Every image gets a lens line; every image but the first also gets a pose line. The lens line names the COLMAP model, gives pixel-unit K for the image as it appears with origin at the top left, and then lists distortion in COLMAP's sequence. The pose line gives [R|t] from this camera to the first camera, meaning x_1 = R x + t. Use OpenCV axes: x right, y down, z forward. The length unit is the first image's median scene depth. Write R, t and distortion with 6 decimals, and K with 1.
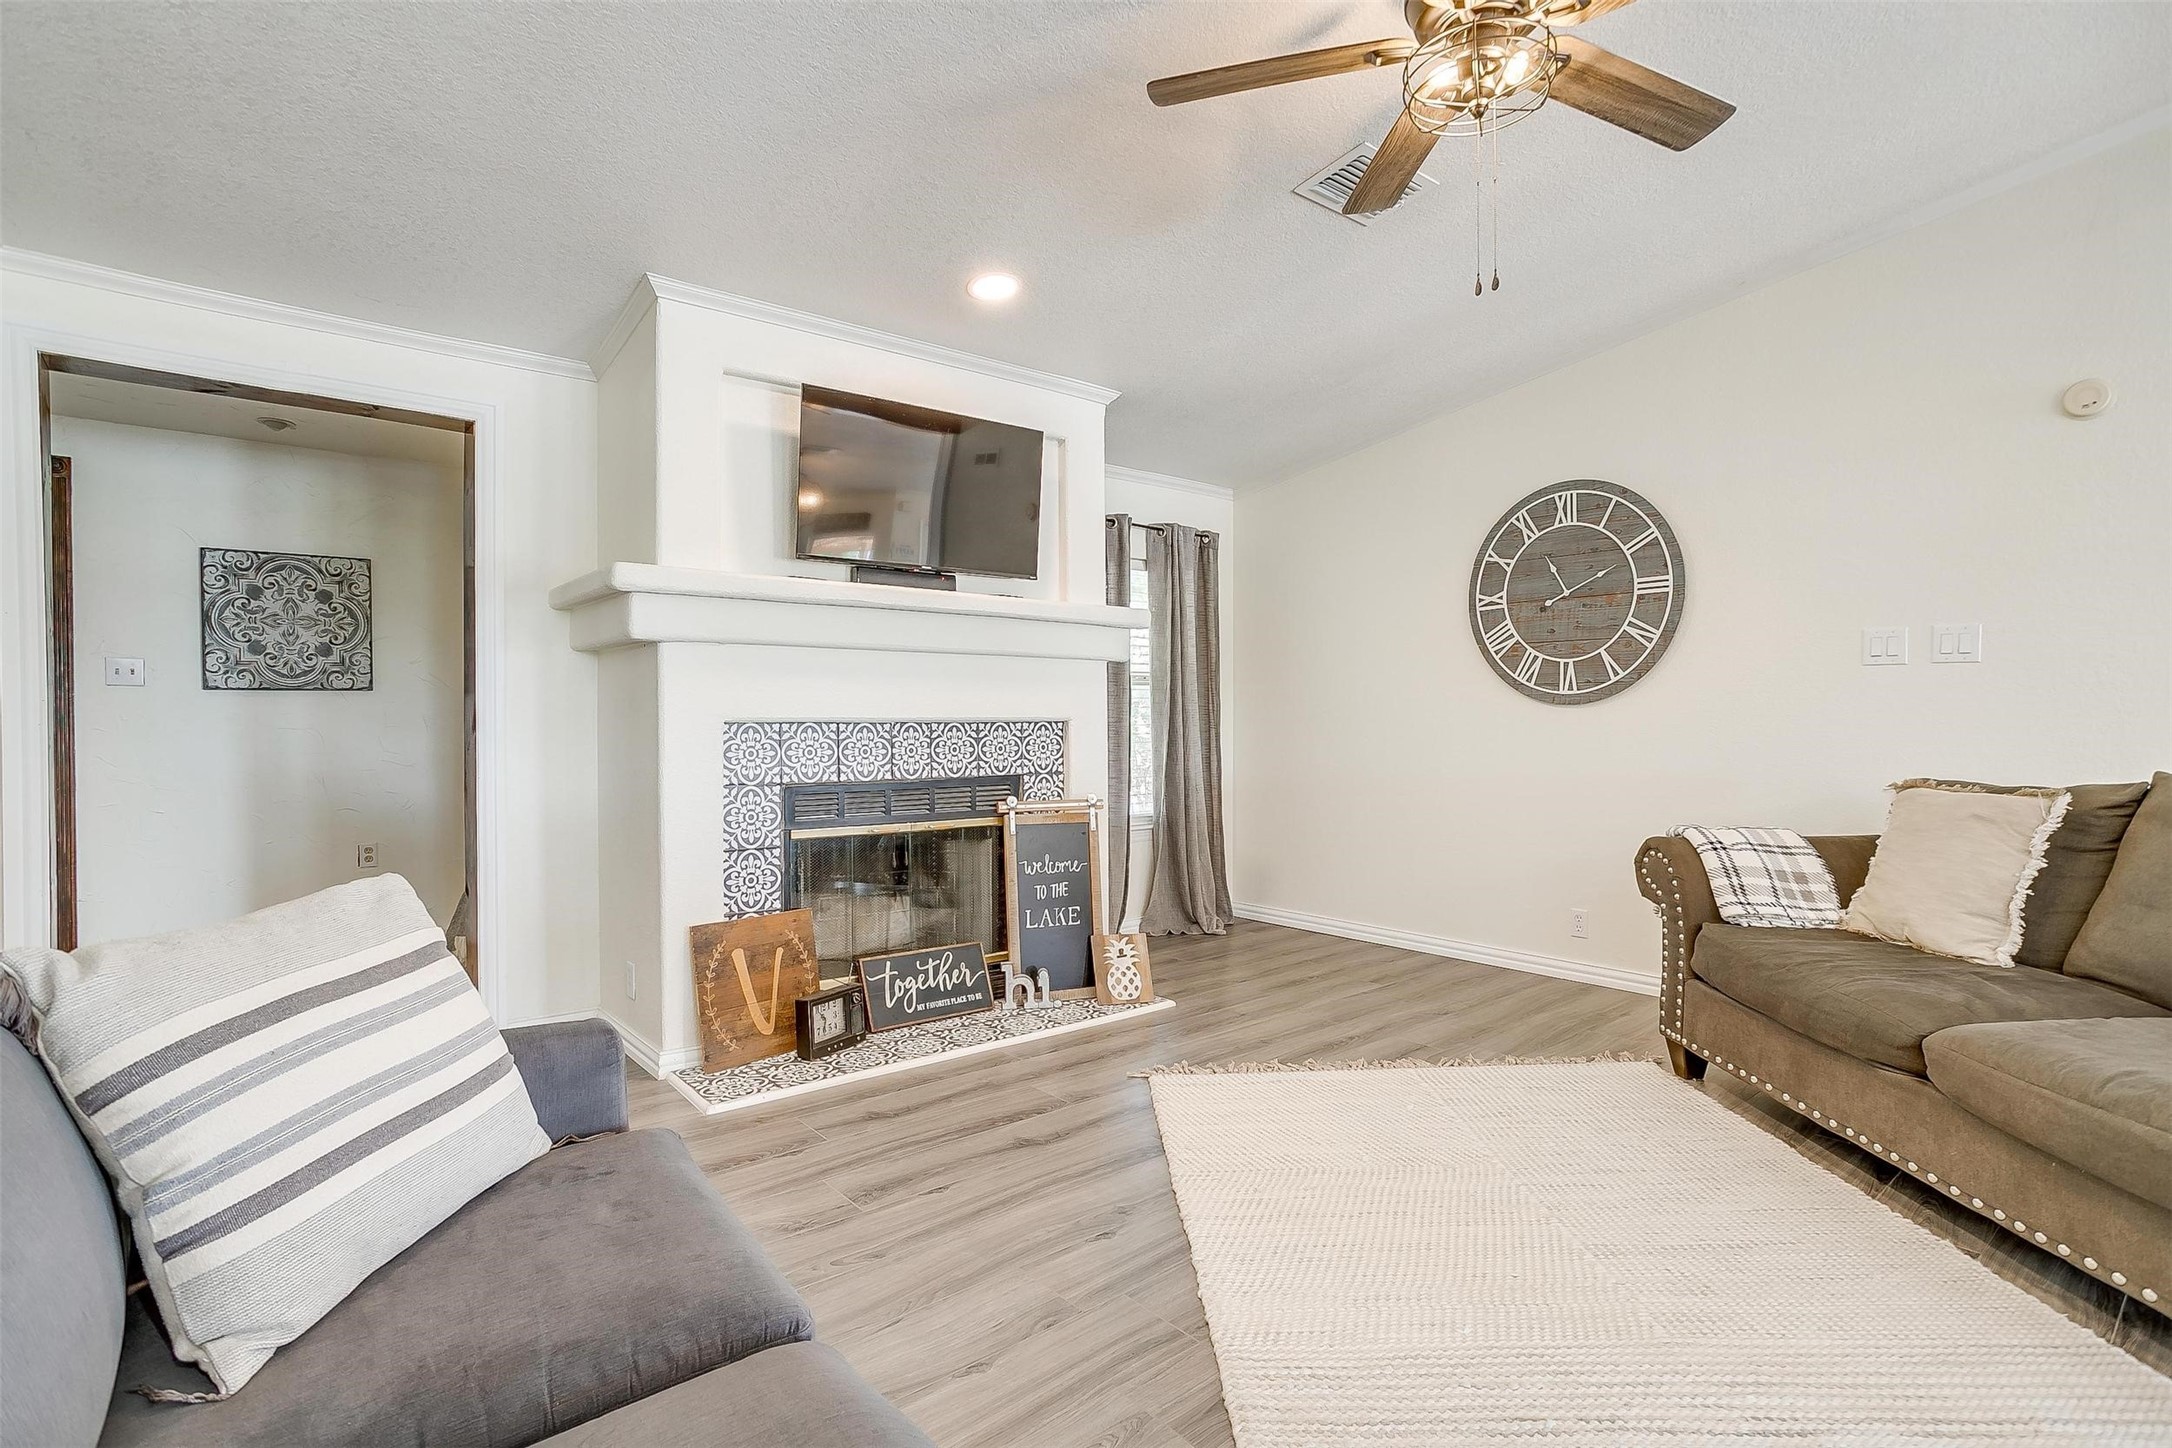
lens RADIAL K [[1077.4, 0, 1087.6], [0, 1077.4, 722.4], [0, 0, 1]] dist [-0.034731, 0.016211]
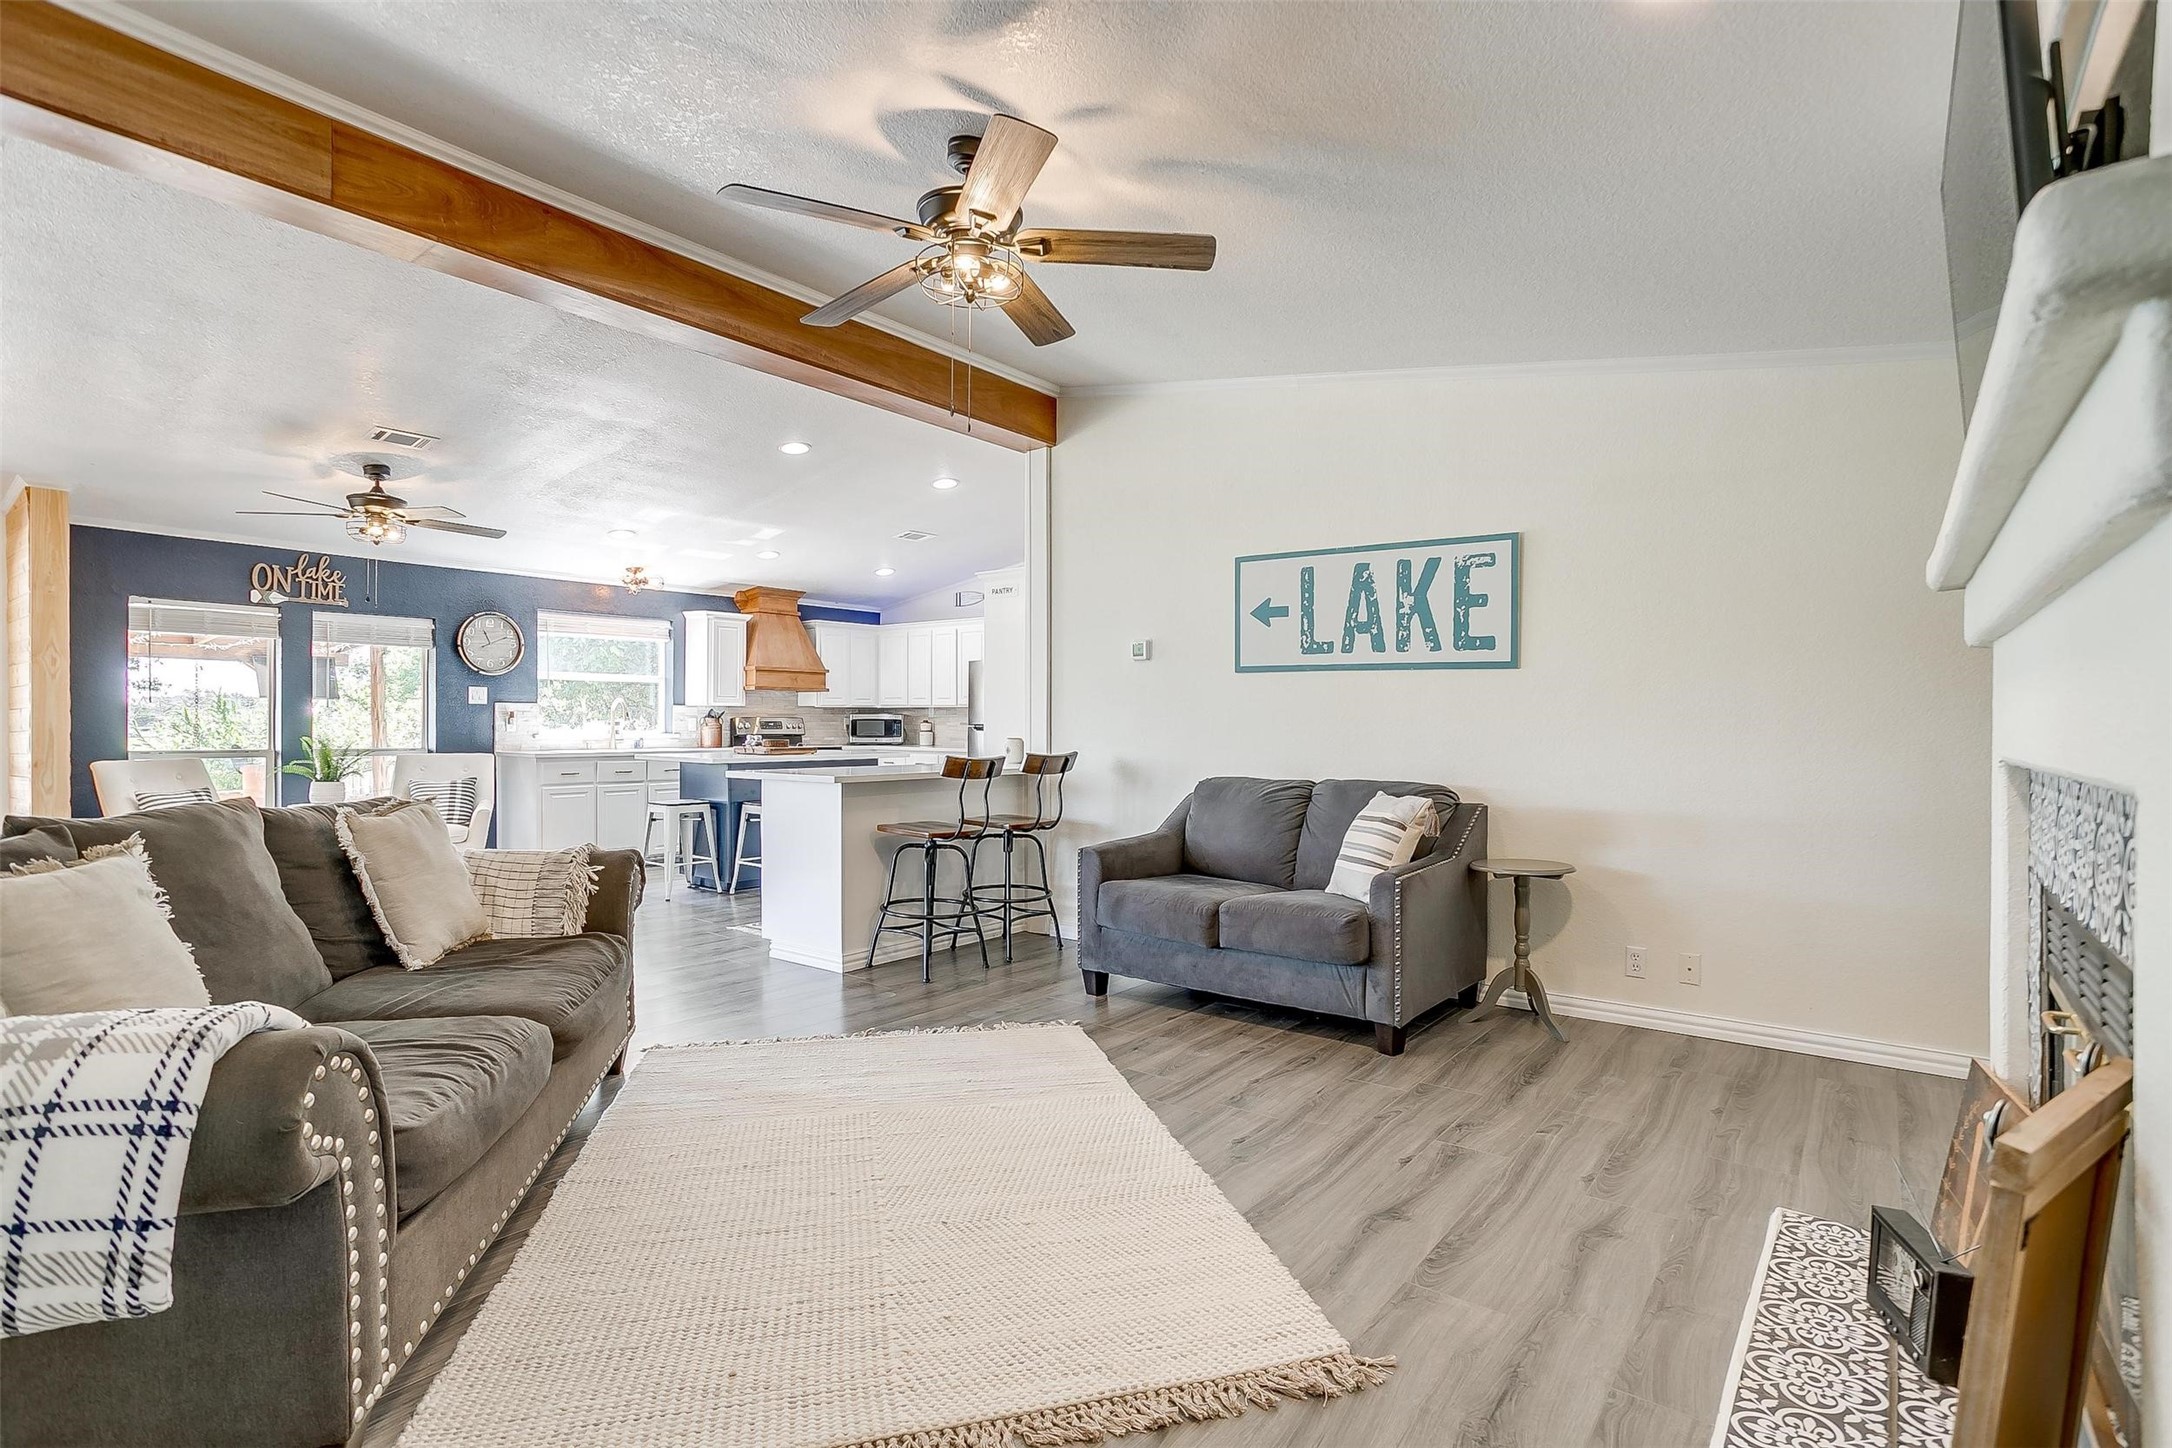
lens RADIAL K [[1077.4, 0, 1089.9], [0, 1077.4, 719.5], [0, 0, 1]] dist [-0.034731, 0.016211]
pose [[-0.975781, -0.001278, -0.218748, 0.411430], [-0.002646, 0.999979, 0.005961, -0.037176], [0.218736, 0.006396, -0.975763, 1.905997]]
